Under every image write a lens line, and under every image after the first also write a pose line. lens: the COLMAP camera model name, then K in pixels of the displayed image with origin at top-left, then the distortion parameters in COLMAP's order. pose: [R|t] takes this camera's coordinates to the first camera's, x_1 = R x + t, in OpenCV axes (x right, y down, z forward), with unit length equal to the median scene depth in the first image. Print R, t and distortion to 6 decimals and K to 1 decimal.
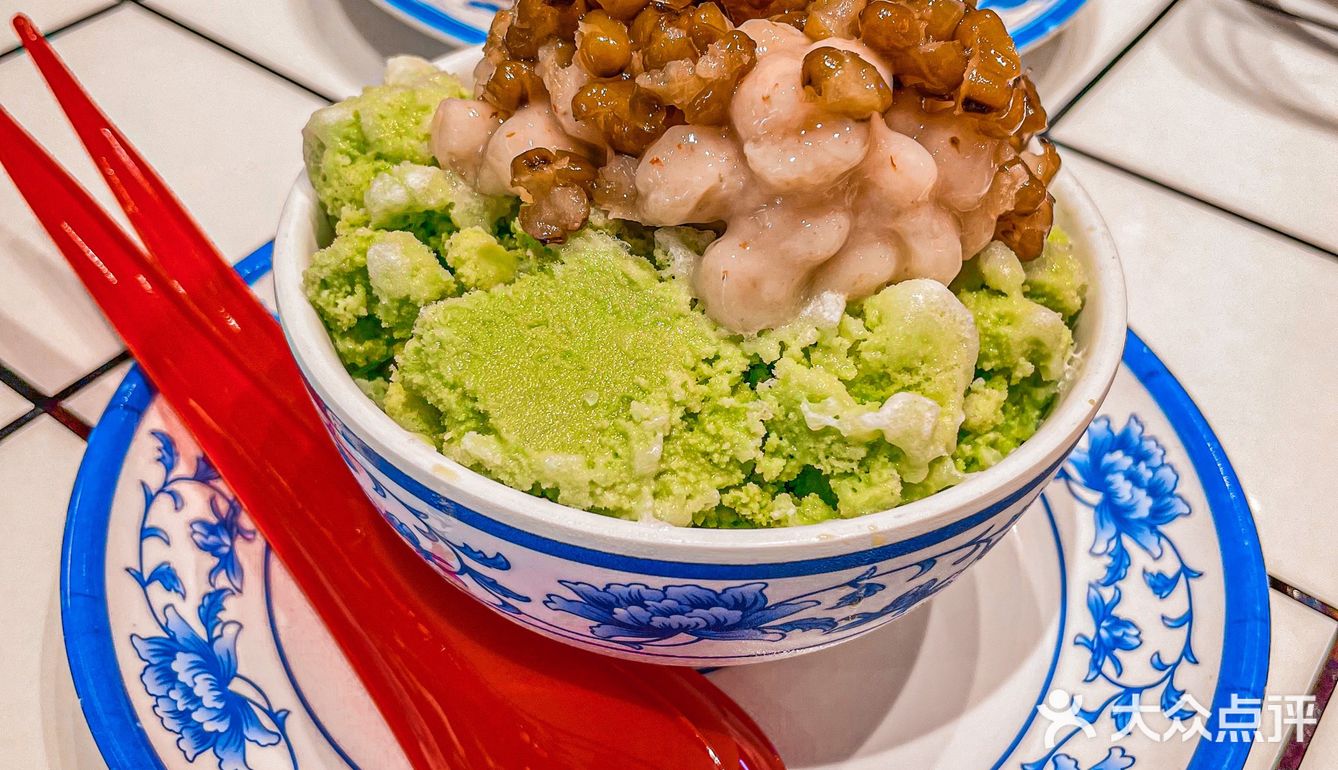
lens RADIAL K [[1368.6, 0, 663.4], [0, 1368.6, 378.2], [0, 0, 1]] dist [0.130175, -0.257792]
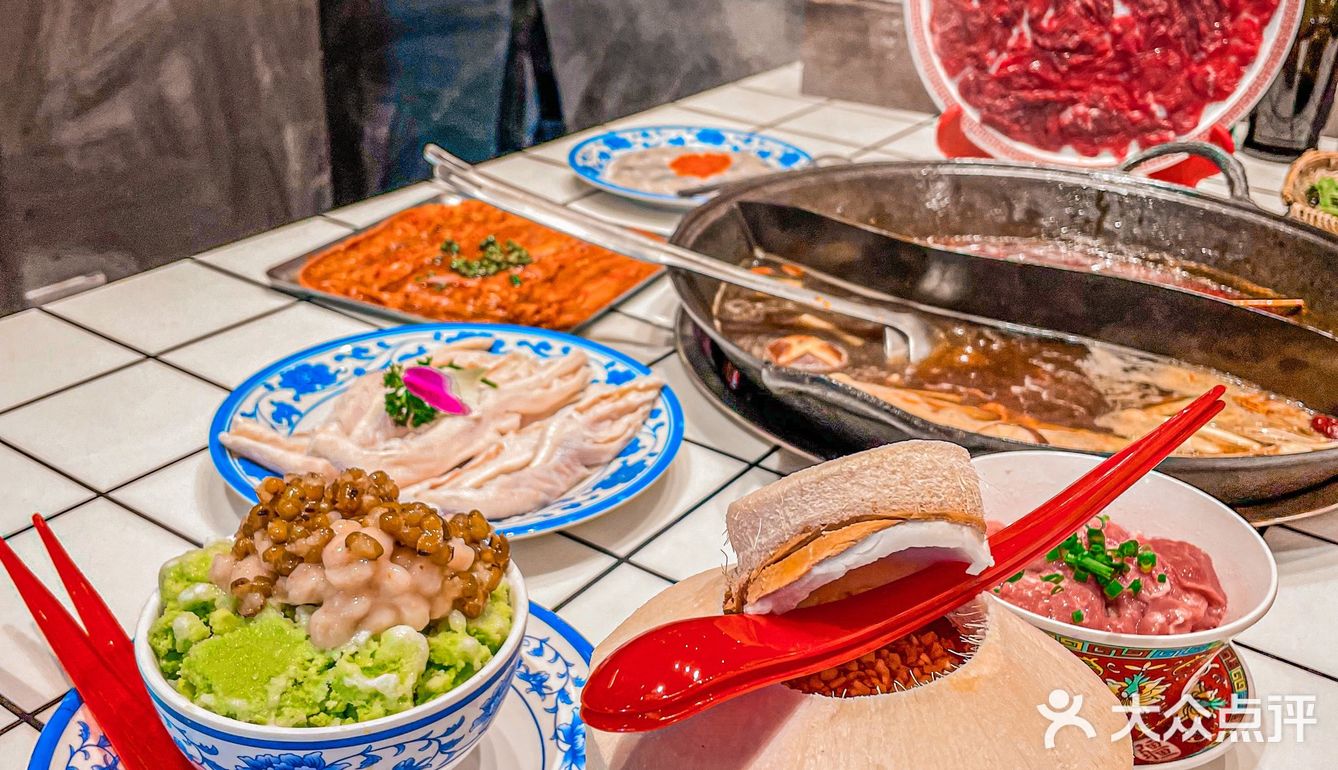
lens RADIAL K [[1368.6, 0, 663.4], [0, 1368.6, 378.2], [0, 0, 1]] dist [0.130175, -0.257792]
pose [[0.999775, -0.019360, 0.008711, 0.635705], [0.021074, 0.954588, -0.297184, 0.246014], [-0.002562, 0.297301, 0.954780, -1.448595]]
